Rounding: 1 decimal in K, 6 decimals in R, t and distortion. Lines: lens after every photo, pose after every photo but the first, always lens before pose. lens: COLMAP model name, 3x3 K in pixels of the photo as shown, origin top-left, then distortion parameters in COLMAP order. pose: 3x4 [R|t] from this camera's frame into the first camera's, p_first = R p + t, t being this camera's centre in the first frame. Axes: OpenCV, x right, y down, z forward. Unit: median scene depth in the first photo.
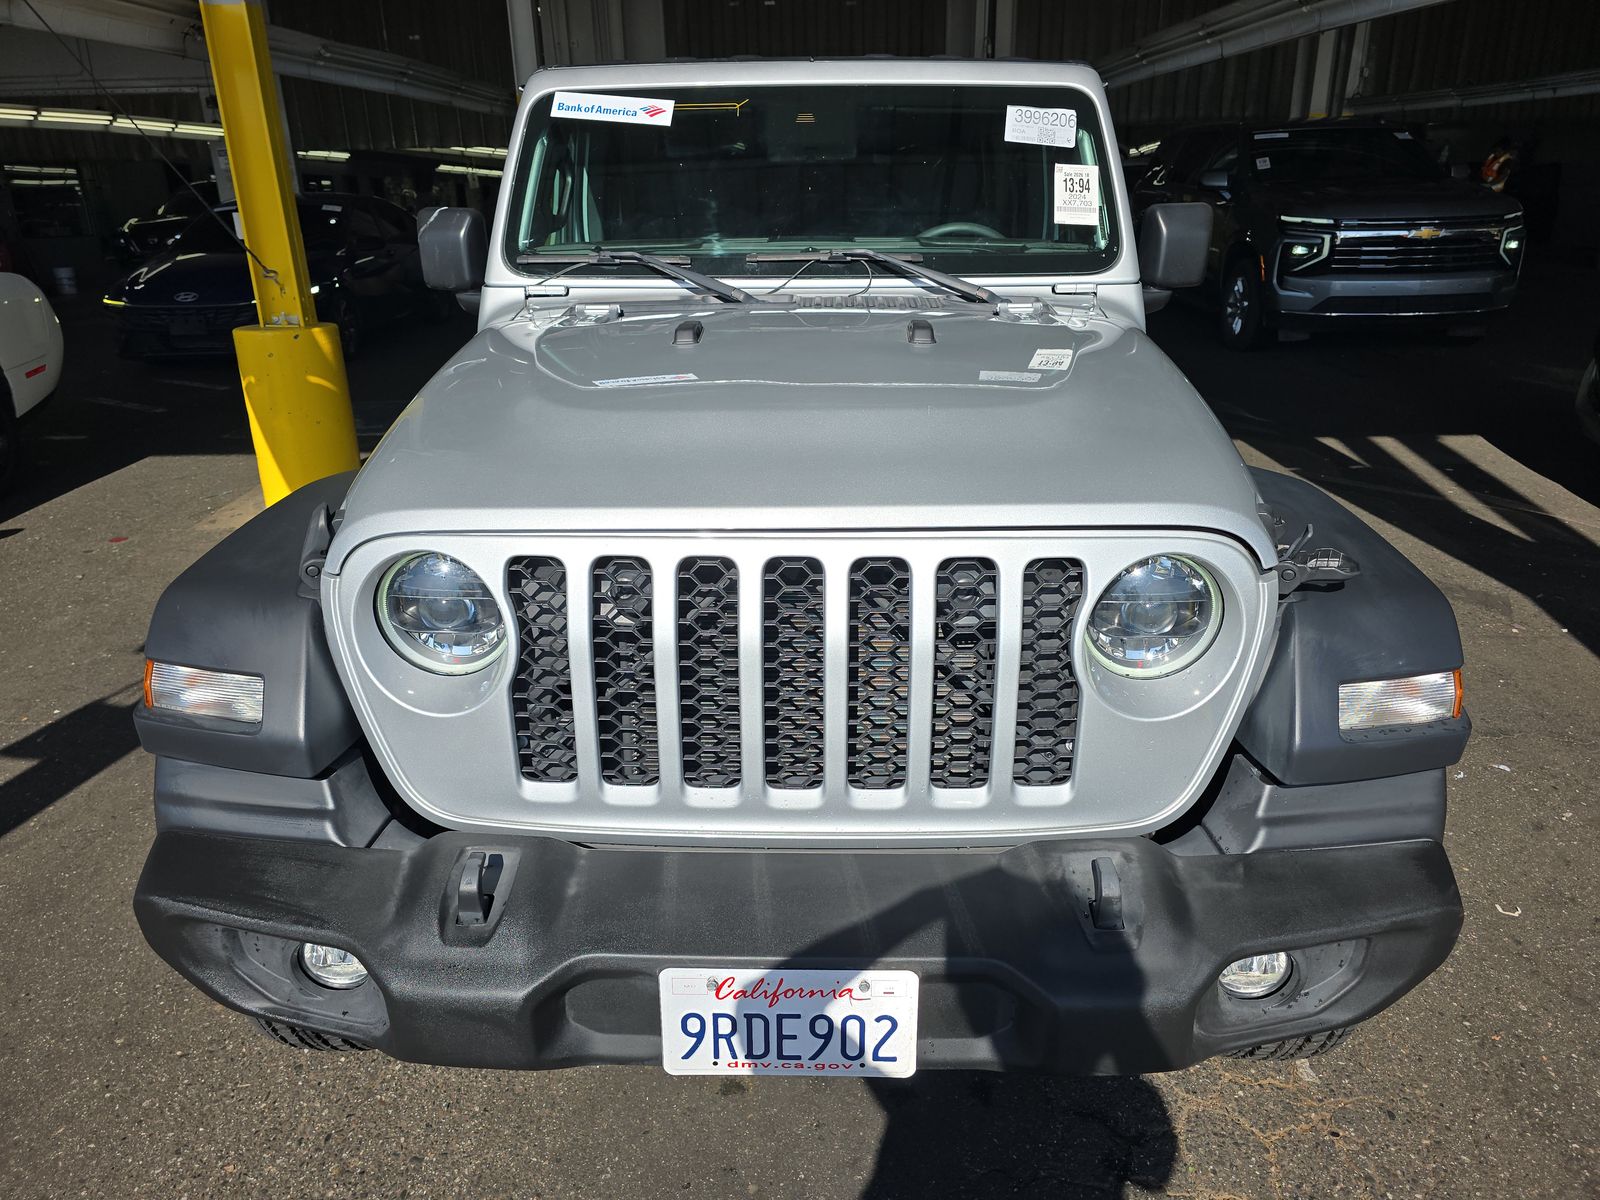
lens RADIAL K [[1077.5, 0, 800.0], [0, 1077.5, 600.0], [0, 0, 1]] dist [0.064112, 0.000392]
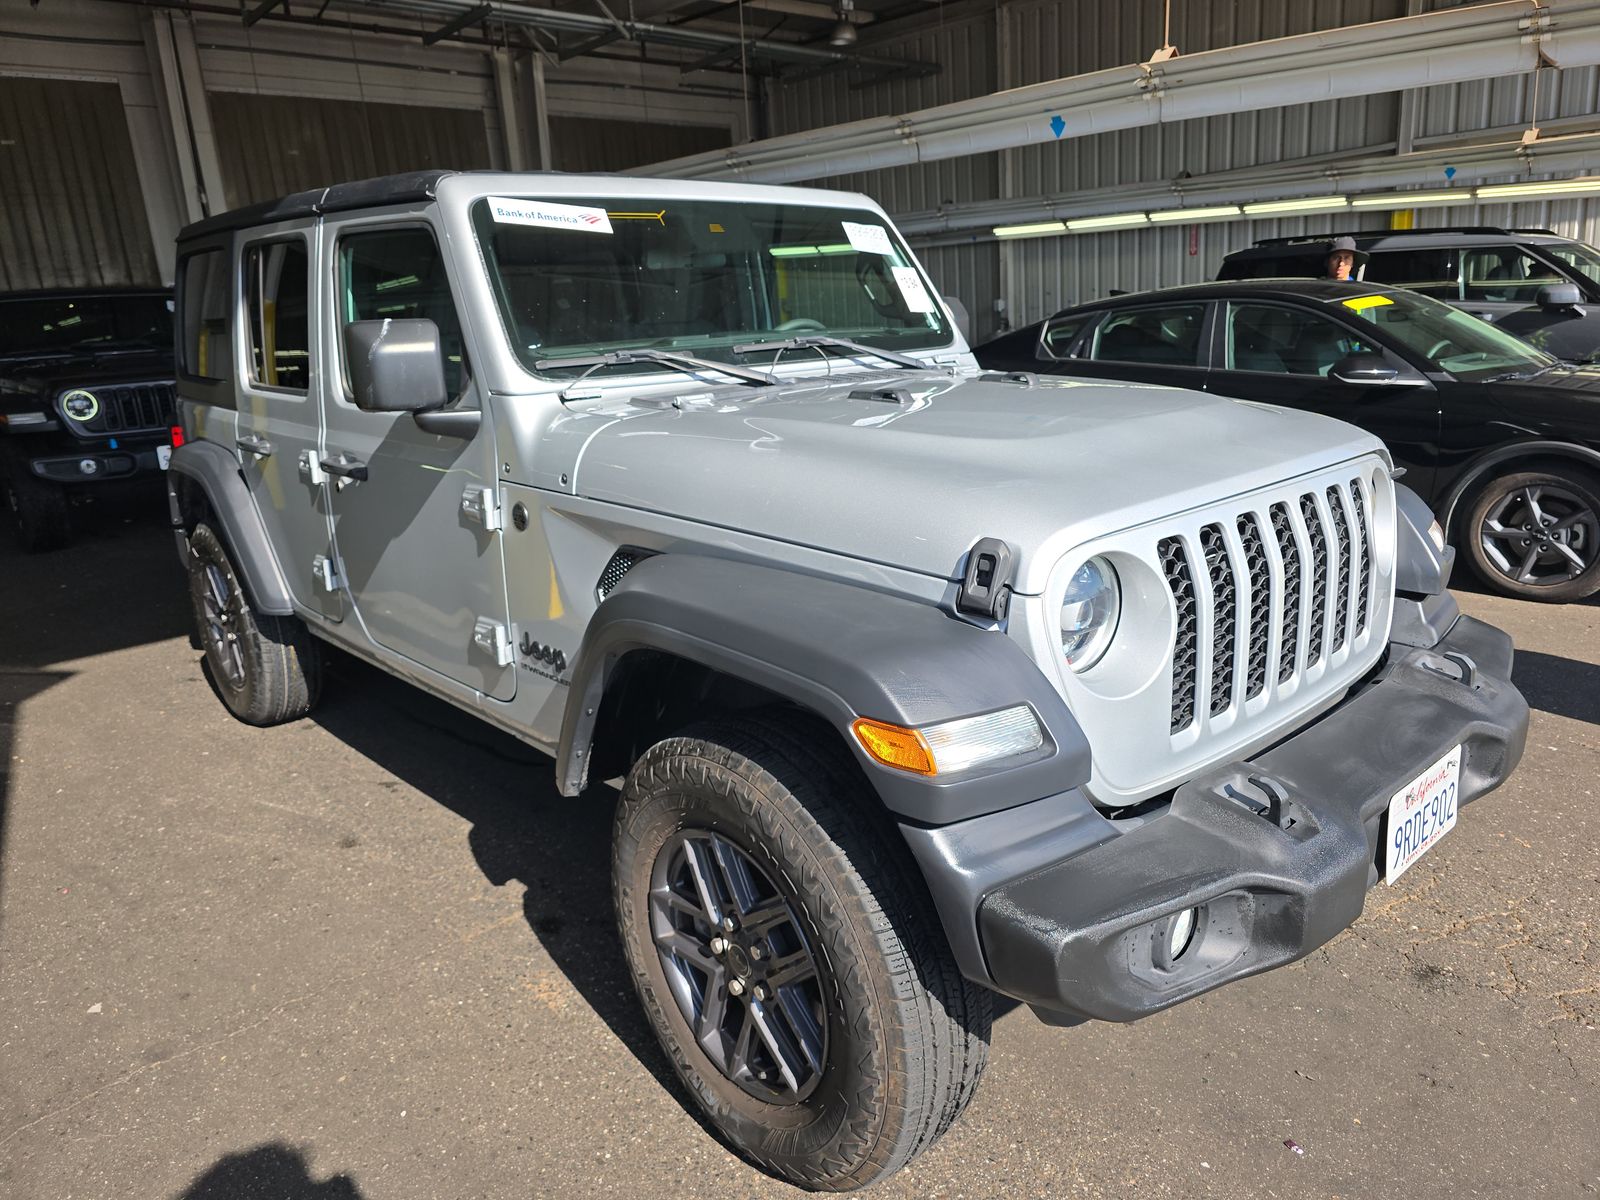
lens RADIAL K [[1077.5, 0, 800.0], [0, 1077.5, 600.0], [0, 0, 1]] dist [0.064112, 0.000392]
pose [[0.727902, -0.204342, 0.654525, -0.738261], [0.287036, 0.957707, -0.020219, -0.036208], [-0.622712, 0.202590, 0.755770, 0.197624]]
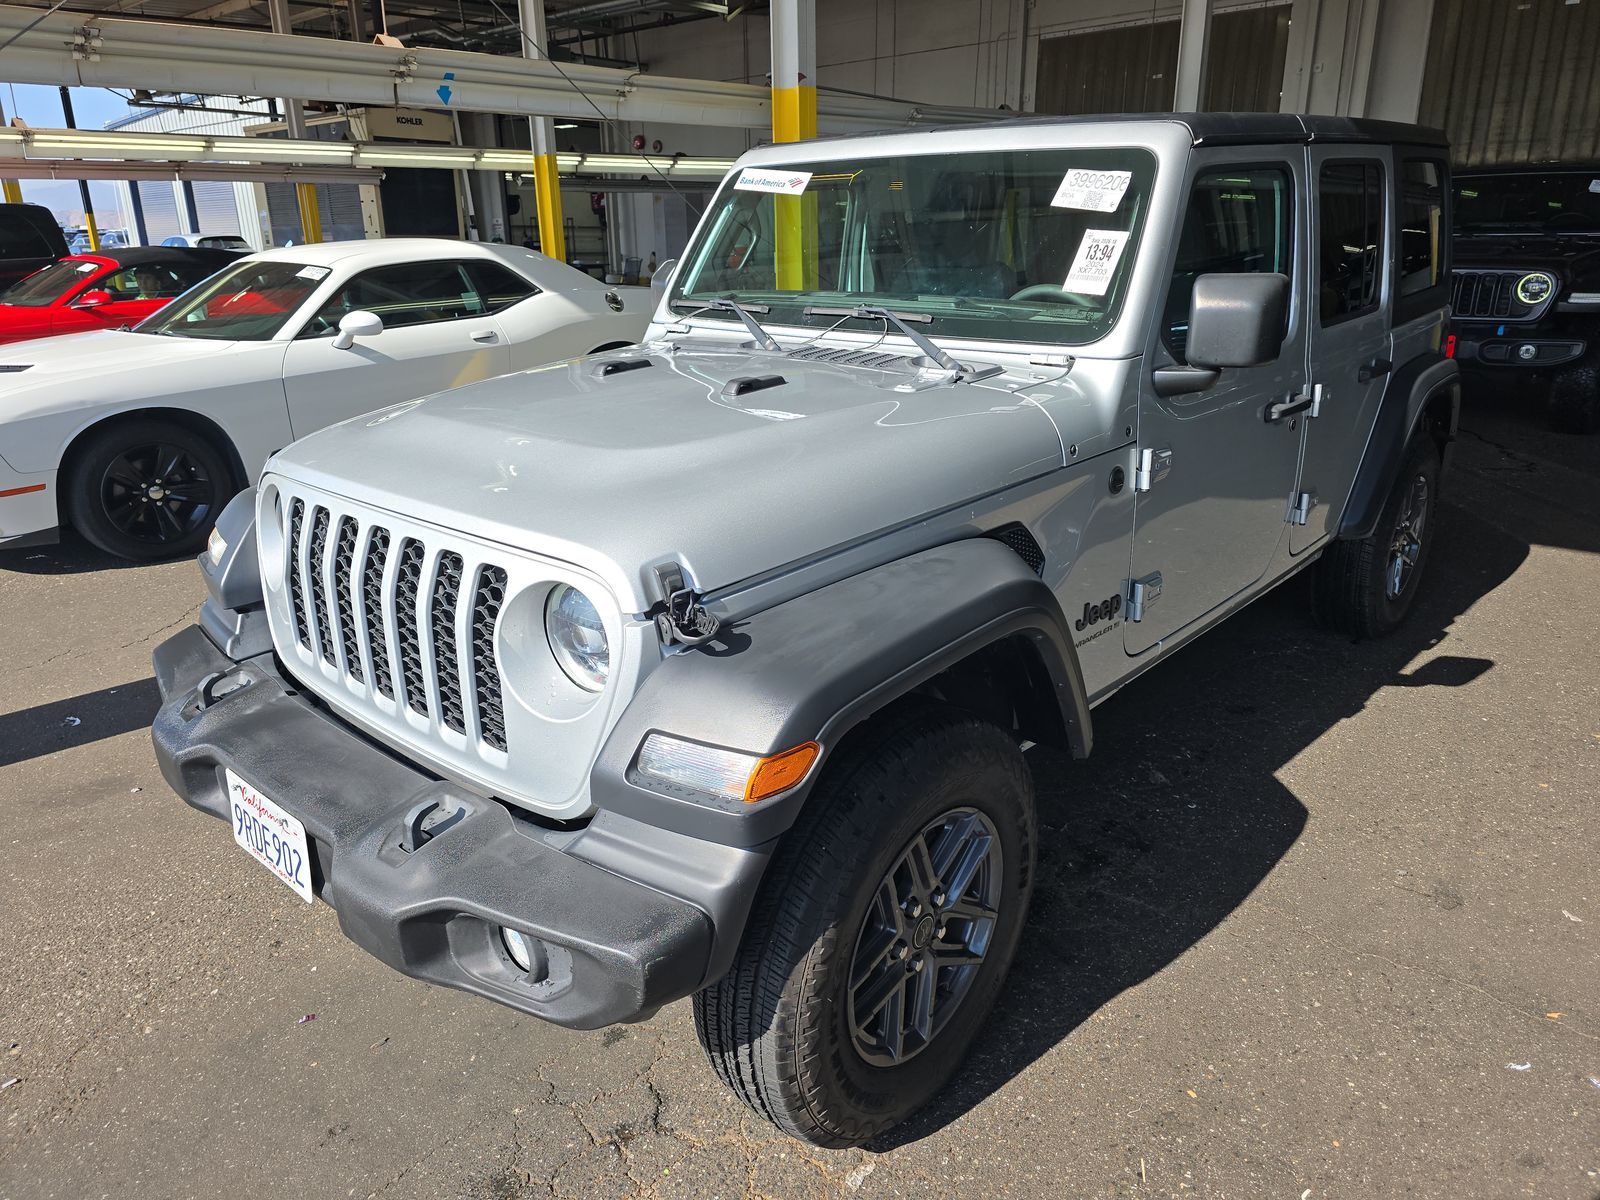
lens RADIAL K [[1061.8, 0, 800.0], [0, 1061.8, 600.0], [0, 0, 1]] dist [0.043248, 0.000828]
pose [[0.775149, 0.211223, -0.595424, 0.654596], [-0.222844, 0.973292, 0.055161, -0.080646], [0.591172, 0.089928, 0.801516, 0.134023]]
